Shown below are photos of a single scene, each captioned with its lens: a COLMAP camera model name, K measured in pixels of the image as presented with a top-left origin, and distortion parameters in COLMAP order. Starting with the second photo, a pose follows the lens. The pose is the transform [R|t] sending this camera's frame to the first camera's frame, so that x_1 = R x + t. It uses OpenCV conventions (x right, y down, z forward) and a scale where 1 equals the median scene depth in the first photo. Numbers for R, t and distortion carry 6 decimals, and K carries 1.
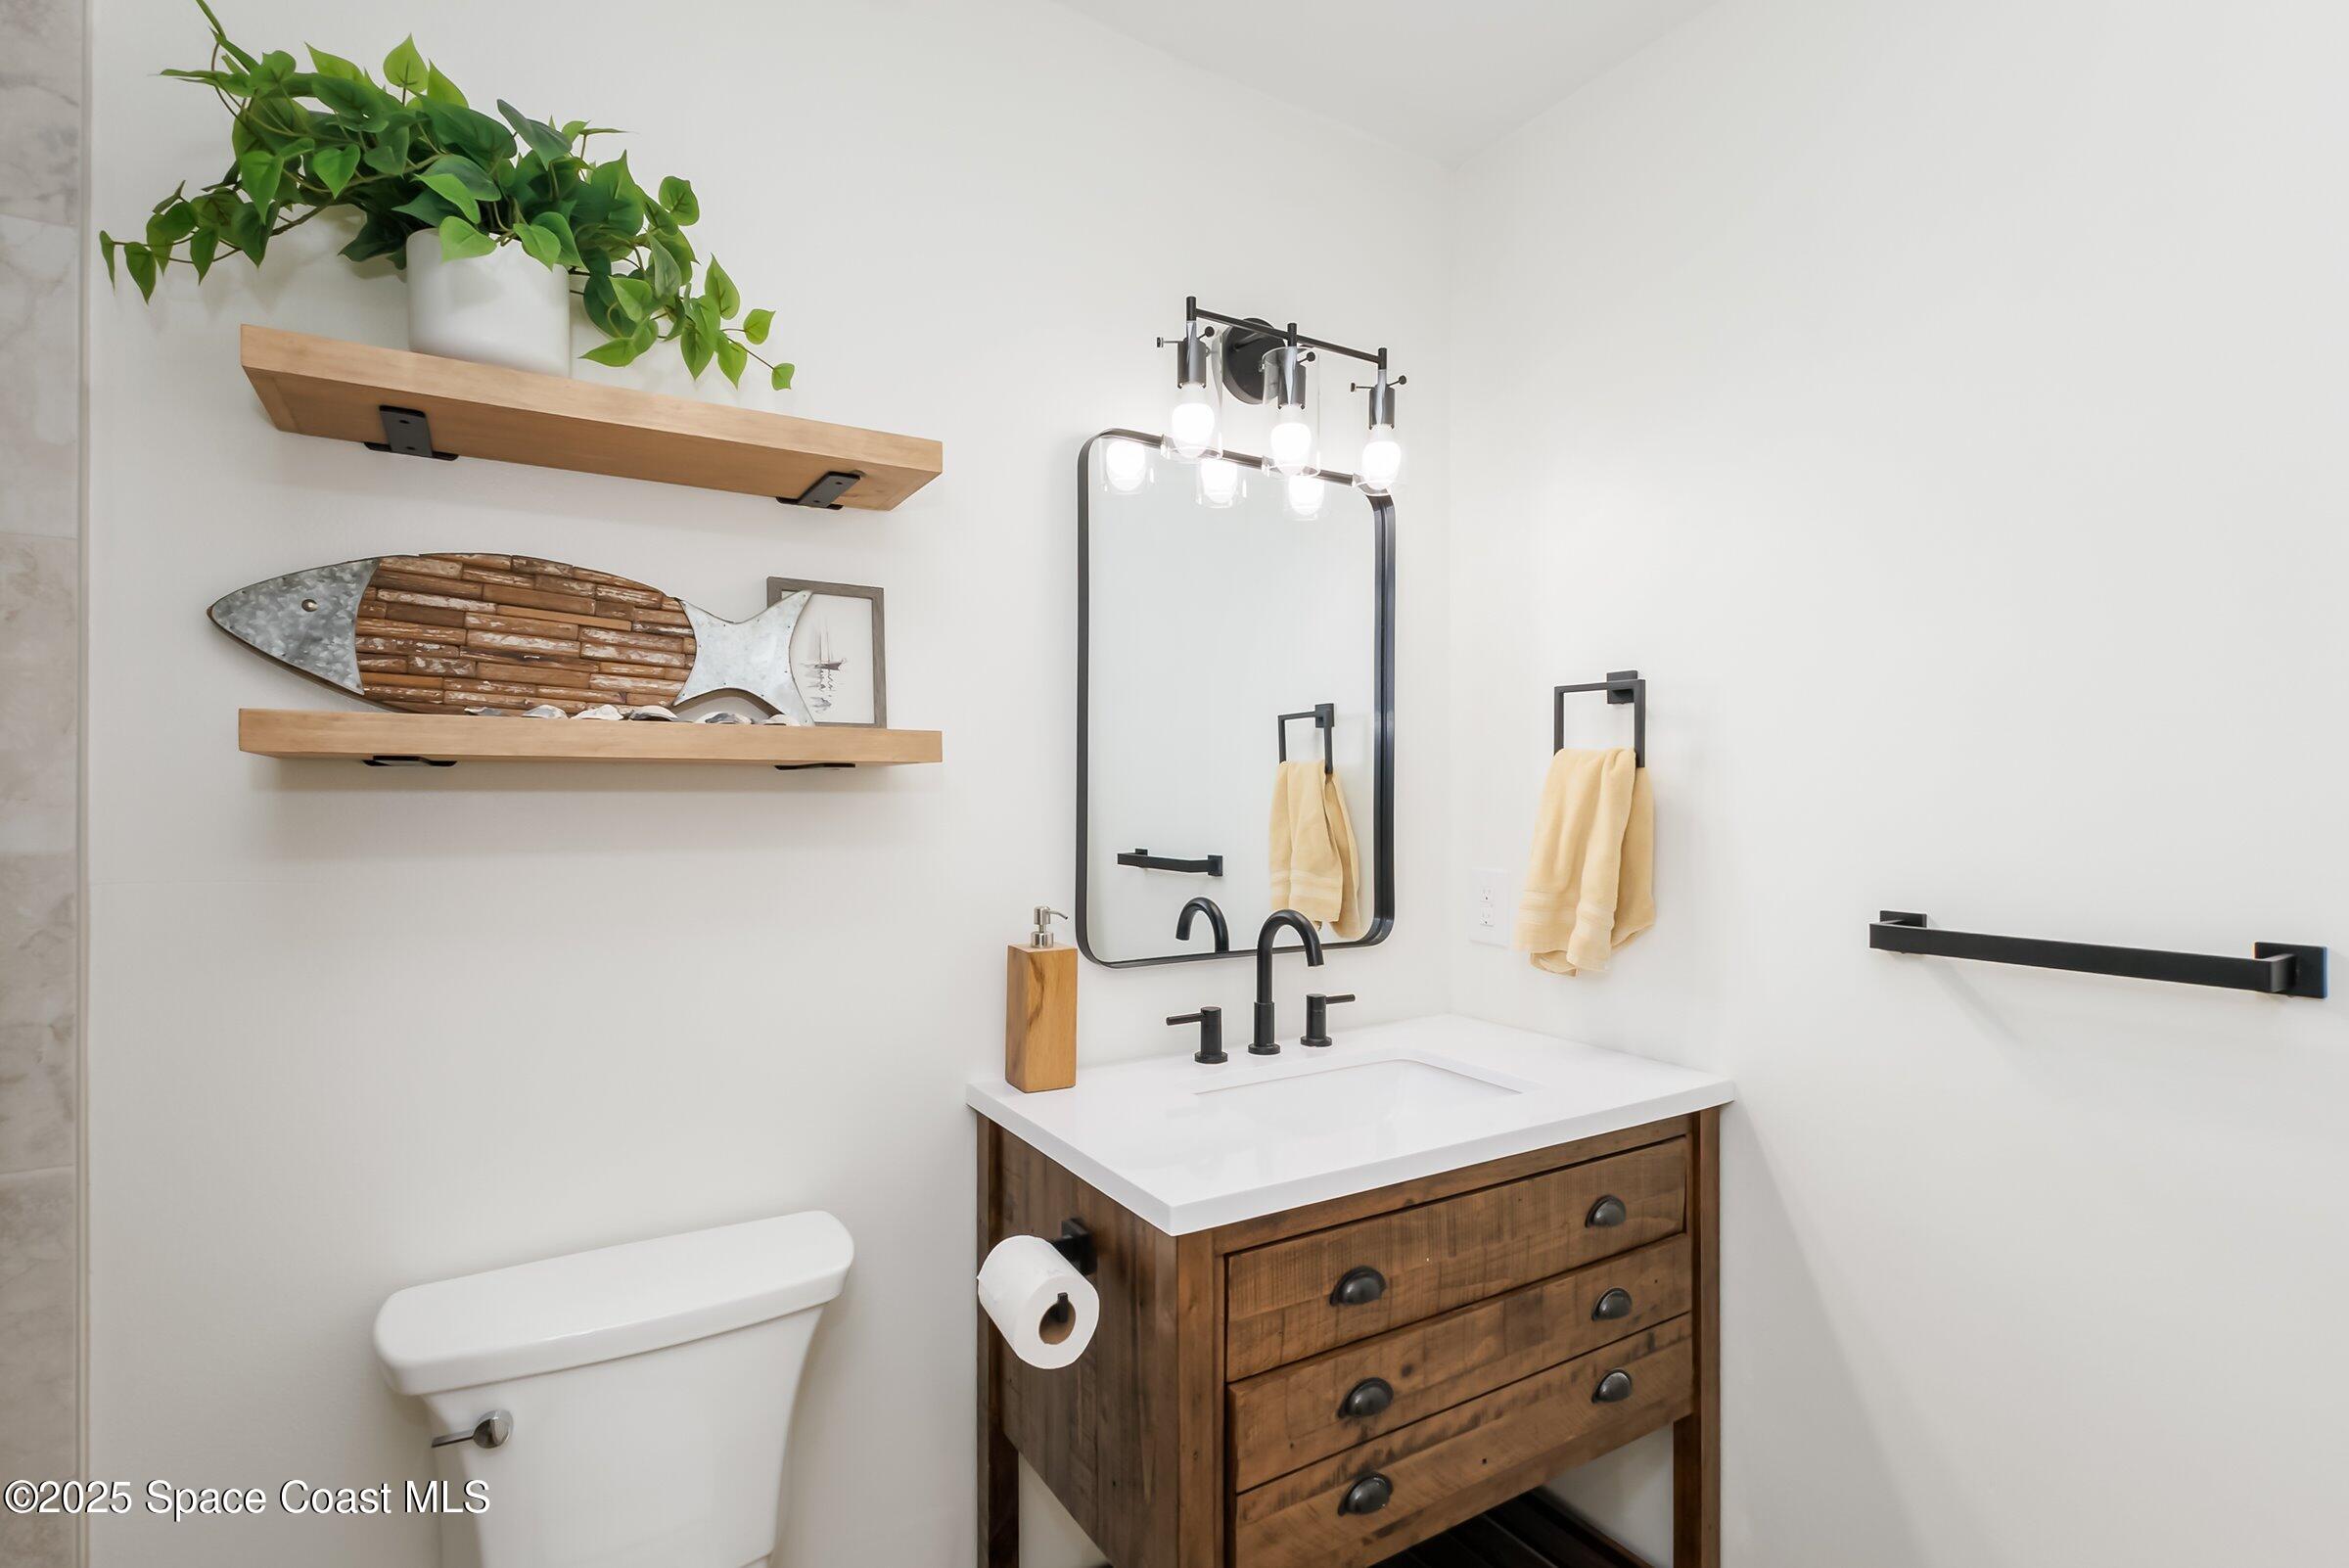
lens RADIAL K [[1125.5, 0, 1176.6], [0, 1125.5, 796.6], [0, 0, 1]] dist [-0.000956, -0.000314]
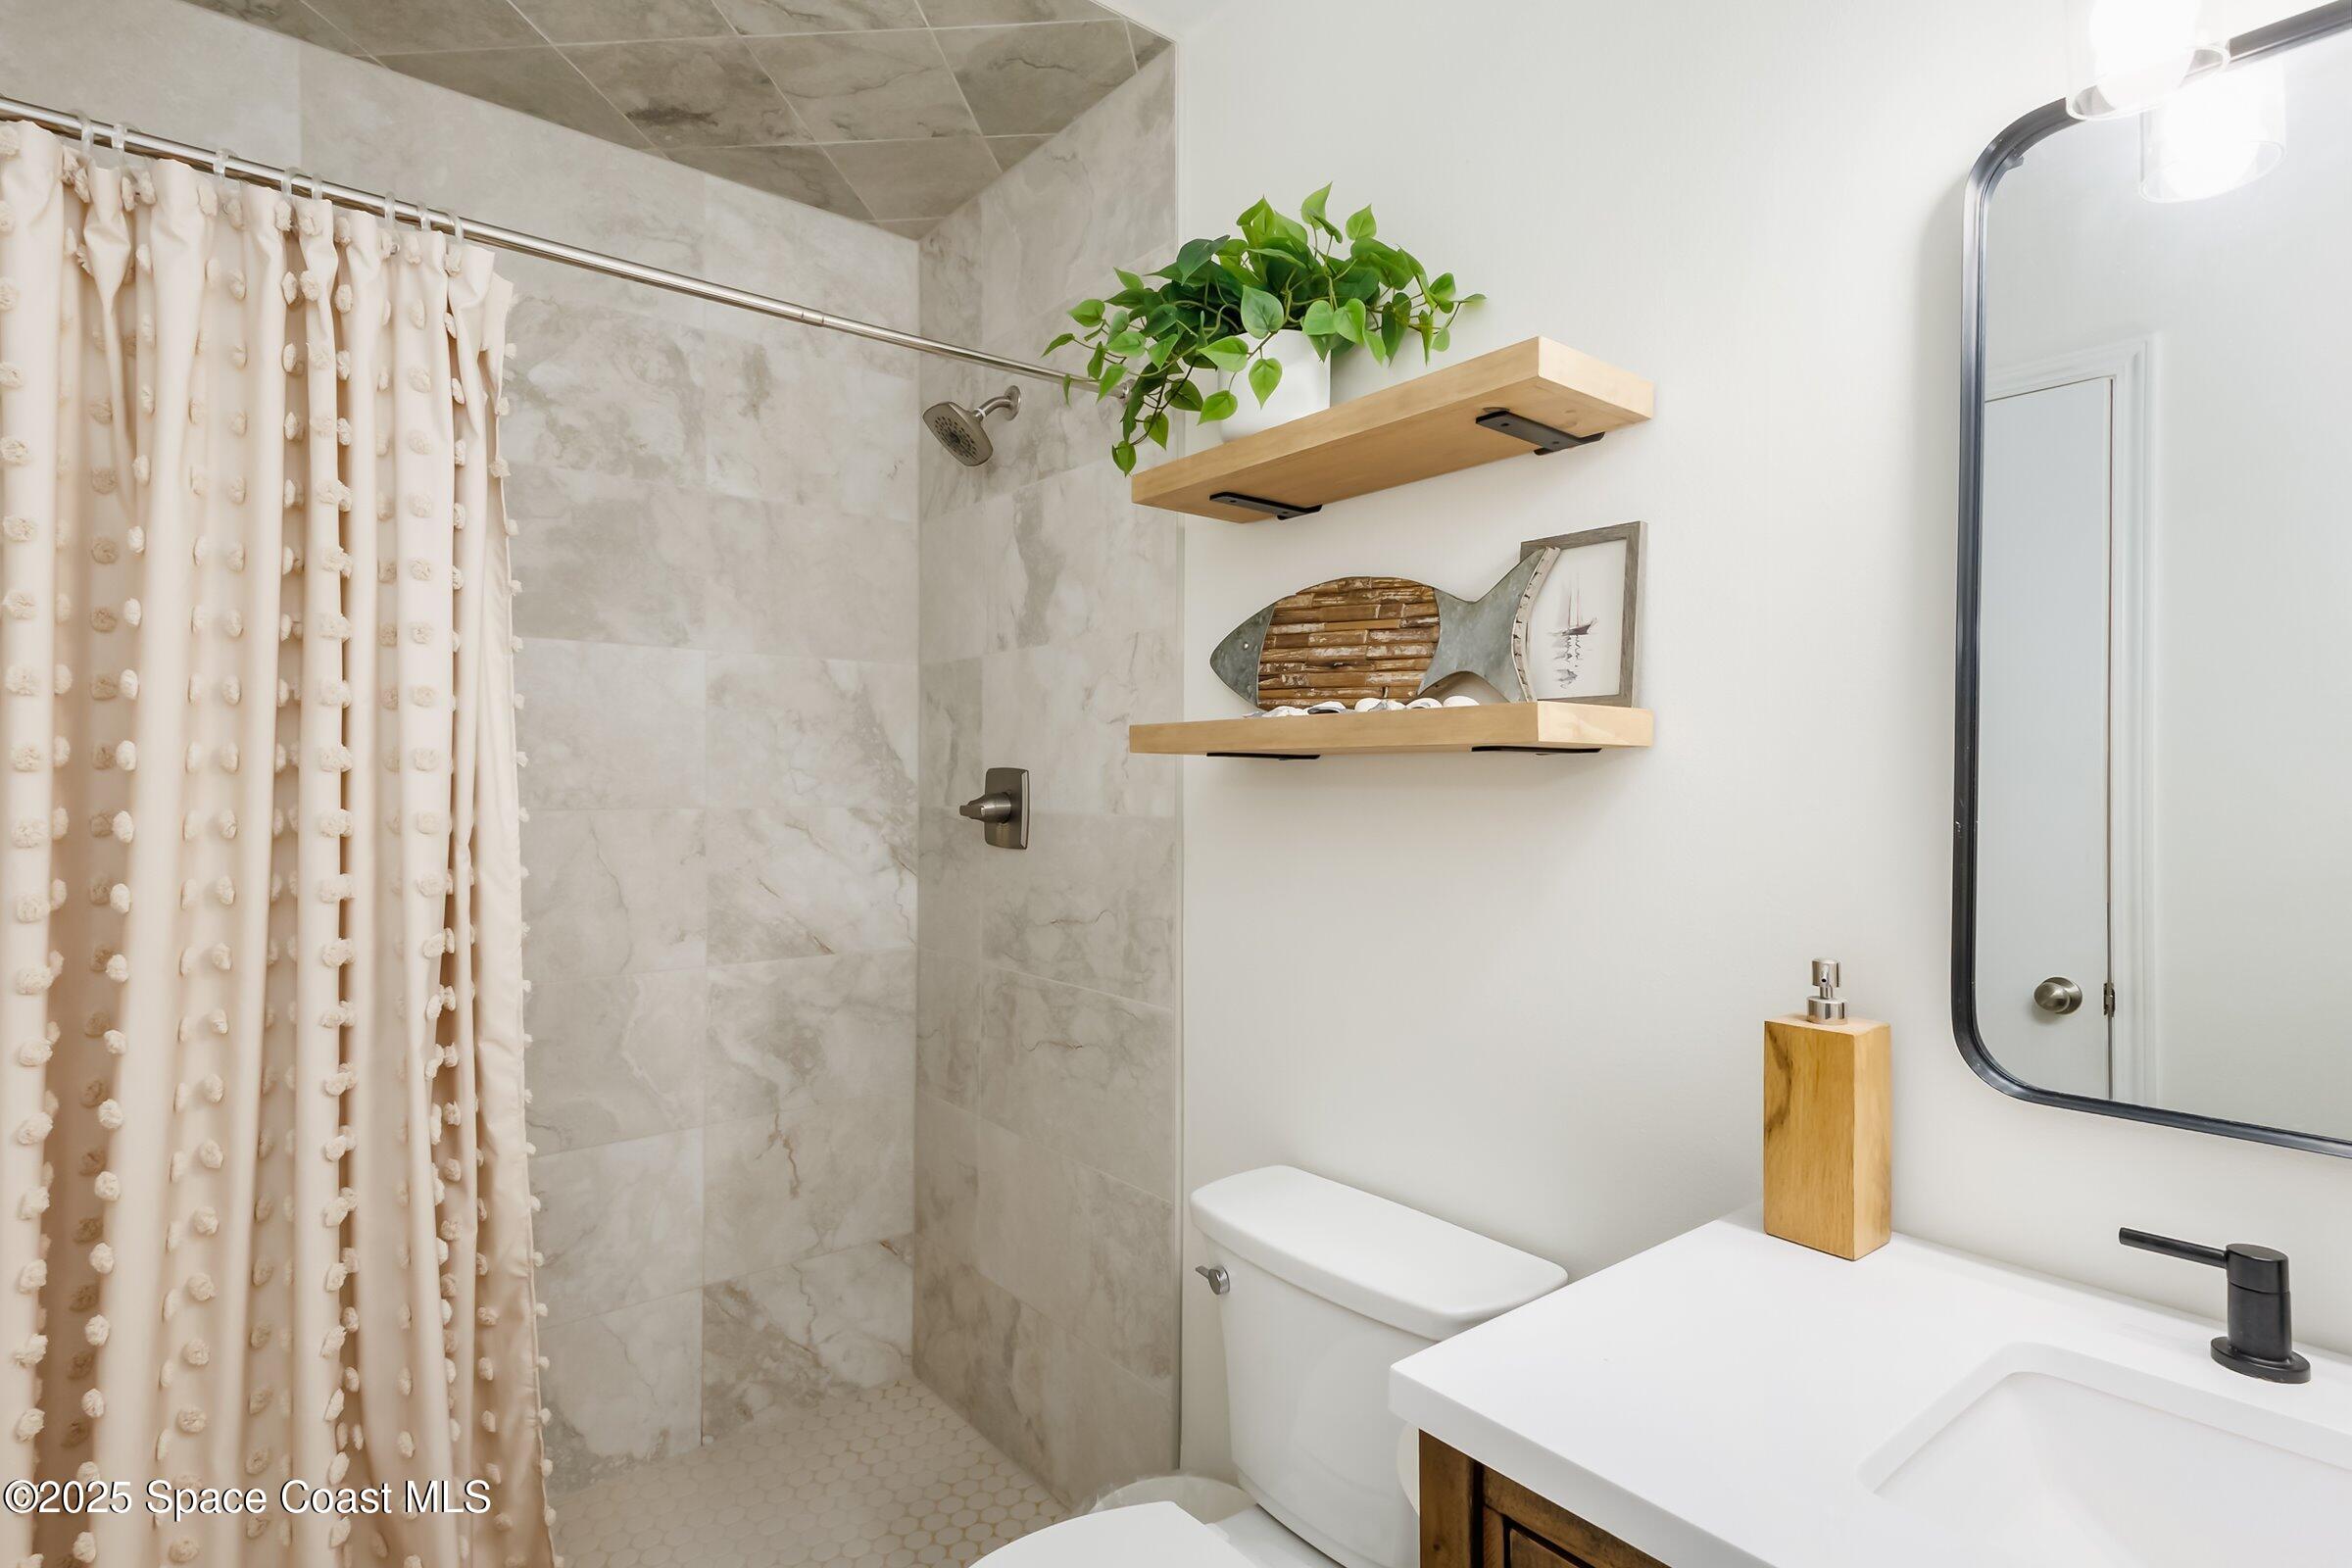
lens RADIAL K [[1178.9, 0, 1176.0], [0, 1178.9, 784.0], [0, 0, 1]] dist [-0.000123, -0.000194]
pose [[0.122941, 0.000503, -0.992414, 0.594672], [-0.007502, 0.999972, -0.000423, 0.001719], [0.992386, 0.007497, 0.122941, 0.661137]]
